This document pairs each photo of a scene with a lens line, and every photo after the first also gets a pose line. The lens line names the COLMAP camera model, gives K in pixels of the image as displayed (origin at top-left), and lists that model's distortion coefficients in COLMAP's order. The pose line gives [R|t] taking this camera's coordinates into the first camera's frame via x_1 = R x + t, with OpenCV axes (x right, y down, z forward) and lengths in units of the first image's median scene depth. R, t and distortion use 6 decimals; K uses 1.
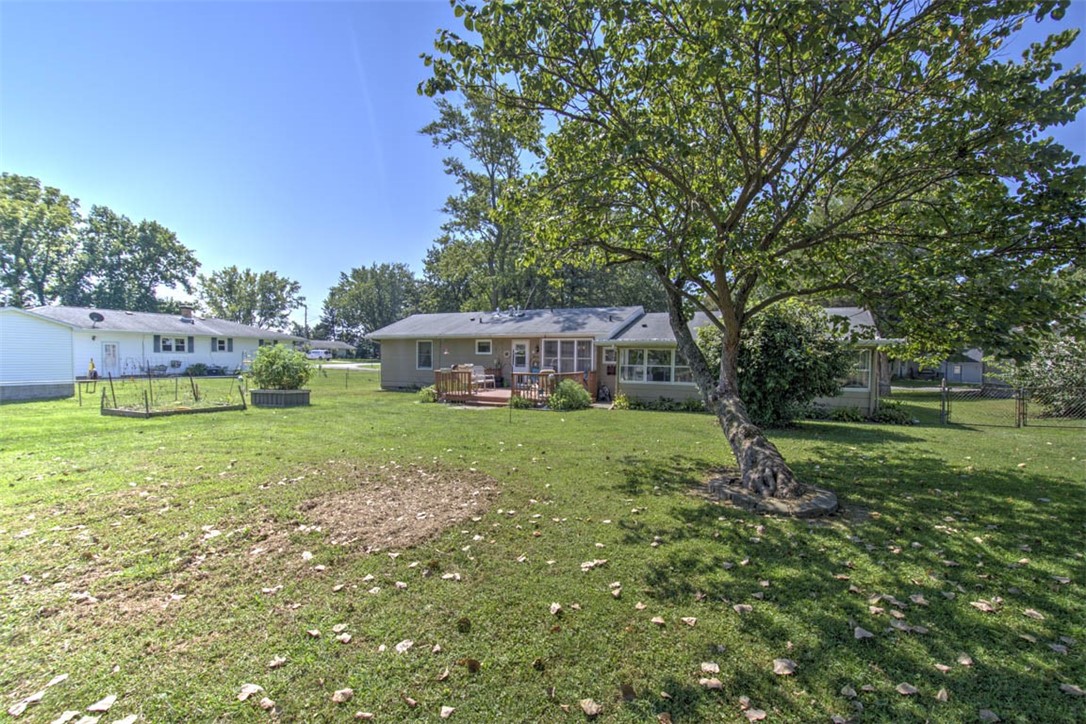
lens RADIAL K [[461.1, 0, 542.2], [0, 461.1, 362.3], [0, 0, 1]] dist [-0.001226, -0.000846]
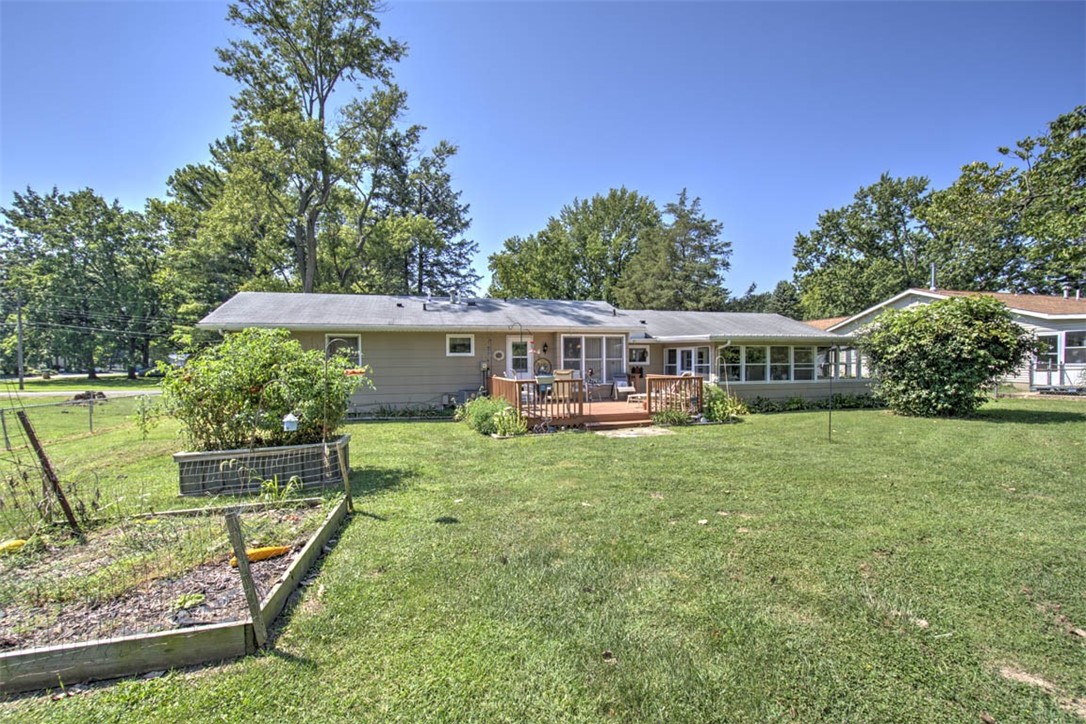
lens RADIAL K [[461.1, 0, 538.9], [0, 461.1, 368.8], [0, 0, 1]] dist [-0.001226, -0.000846]
pose [[0.767017, -0.025832, 0.641107, -0.321877], [0.025407, 0.999628, 0.009880, -0.001528], [-0.641124, 0.008710, 0.767388, 0.271376]]
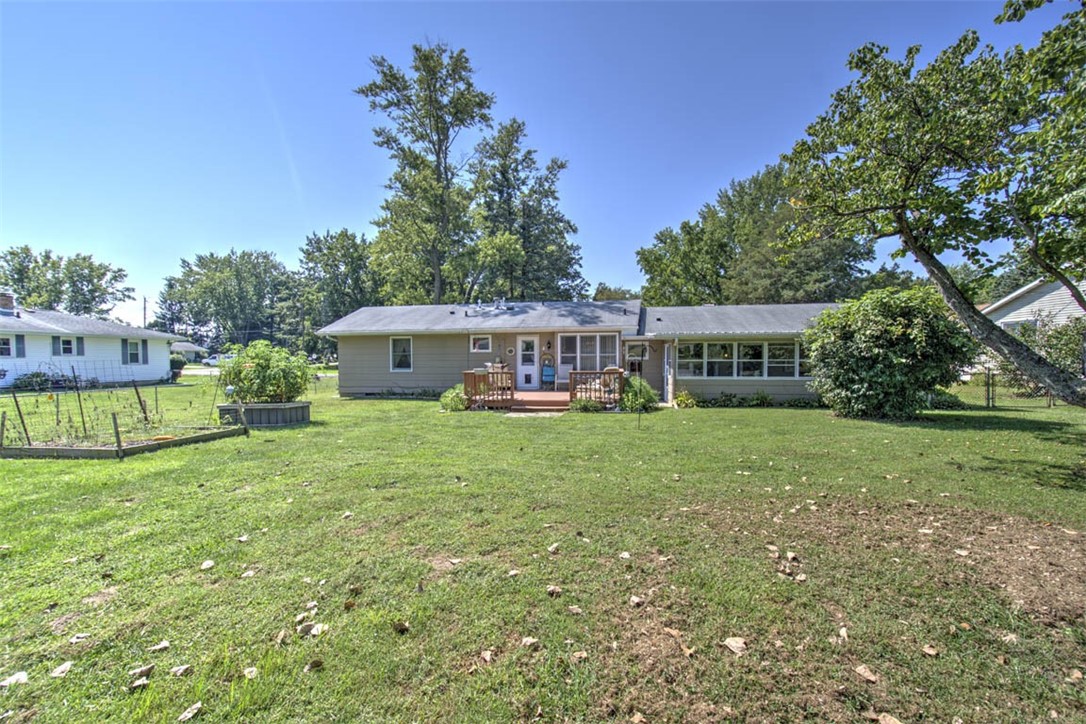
lens RADIAL K [[461.1, 0, 541.2], [0, 461.1, 364.9], [0, 0, 1]] dist [-0.001226, -0.000846]
pose [[0.962786, -0.022493, 0.269327, -0.170747], [0.020334, 0.999735, 0.010803, -0.000341], [-0.269499, -0.004925, 0.962988, 0.088068]]
